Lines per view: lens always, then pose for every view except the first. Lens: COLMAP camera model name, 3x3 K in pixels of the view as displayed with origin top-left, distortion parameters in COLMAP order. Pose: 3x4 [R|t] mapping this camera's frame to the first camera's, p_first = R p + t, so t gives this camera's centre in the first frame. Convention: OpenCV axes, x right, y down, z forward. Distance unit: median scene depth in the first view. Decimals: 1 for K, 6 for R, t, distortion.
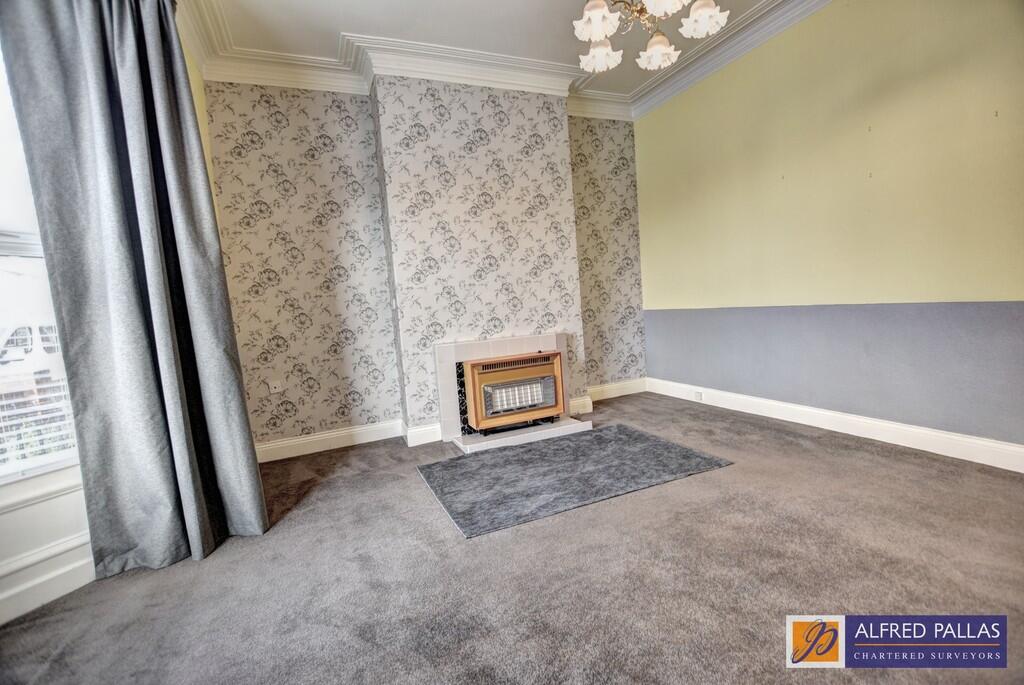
lens RADIAL K [[466.3, 0, 517.0], [0, 466.3, 342.9], [0, 0, 1]] dist [-0.034227, 0.003407]
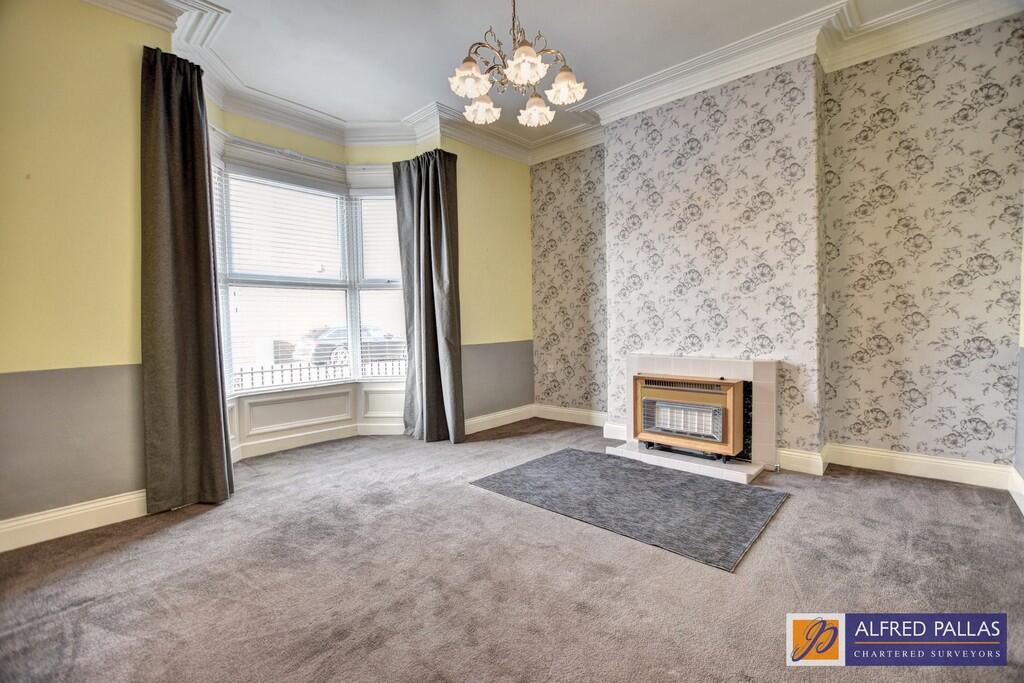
lens RADIAL K [[466.3, 0, 517.8], [0, 466.3, 346.3], [0, 0, 1]] dist [-0.034227, 0.003407]
pose [[0.387408, 0.113907, -0.914844, 0.692474], [-0.094258, 0.992031, 0.083602, -0.077825], [0.917077, 0.053843, 0.395057, 0.303832]]
